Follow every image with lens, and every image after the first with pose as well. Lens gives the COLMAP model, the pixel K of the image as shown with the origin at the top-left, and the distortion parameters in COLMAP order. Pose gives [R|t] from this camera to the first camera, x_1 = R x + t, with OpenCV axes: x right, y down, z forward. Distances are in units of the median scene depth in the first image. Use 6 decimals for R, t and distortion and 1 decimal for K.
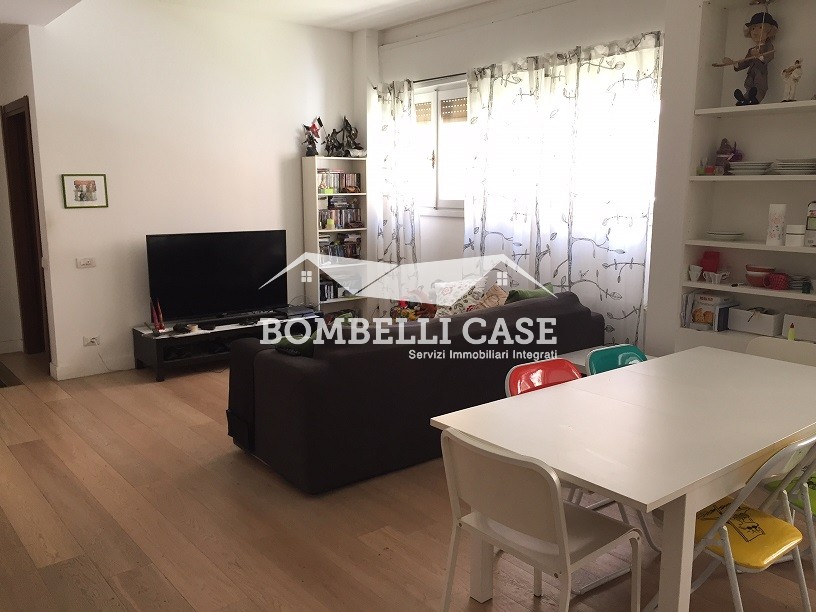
lens RADIAL K [[704.9, 0, 408.0], [0, 704.9, 306.0], [0, 0, 1]] dist [-0.001692, -0.007439]
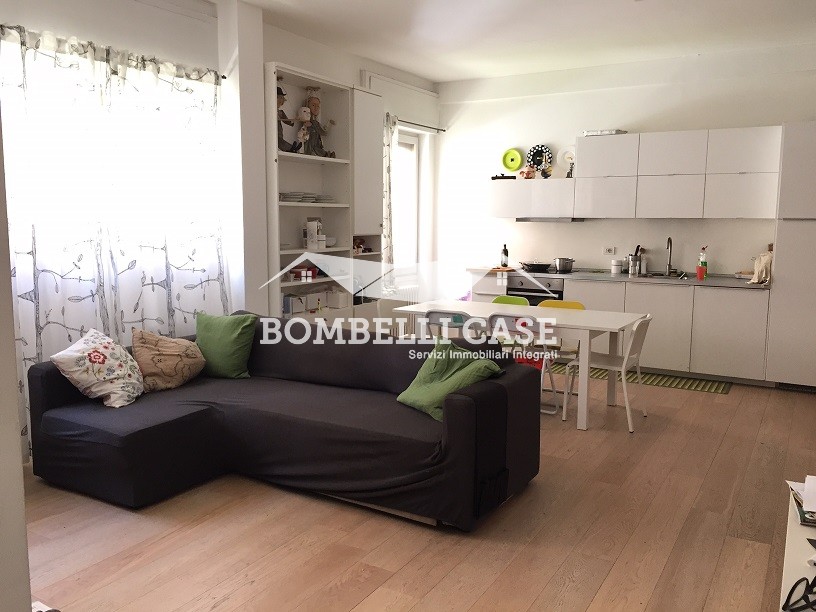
lens RADIAL K [[704.9, 0, 408.0], [0, 704.9, 306.0], [0, 0, 1]] dist [-0.001692, -0.007439]
pose [[-0.346850, -0.115886, 0.930734, -0.775885], [0.148409, 0.973055, 0.176463, -0.164880], [-0.926105, 0.199335, -0.320306, 1.063877]]
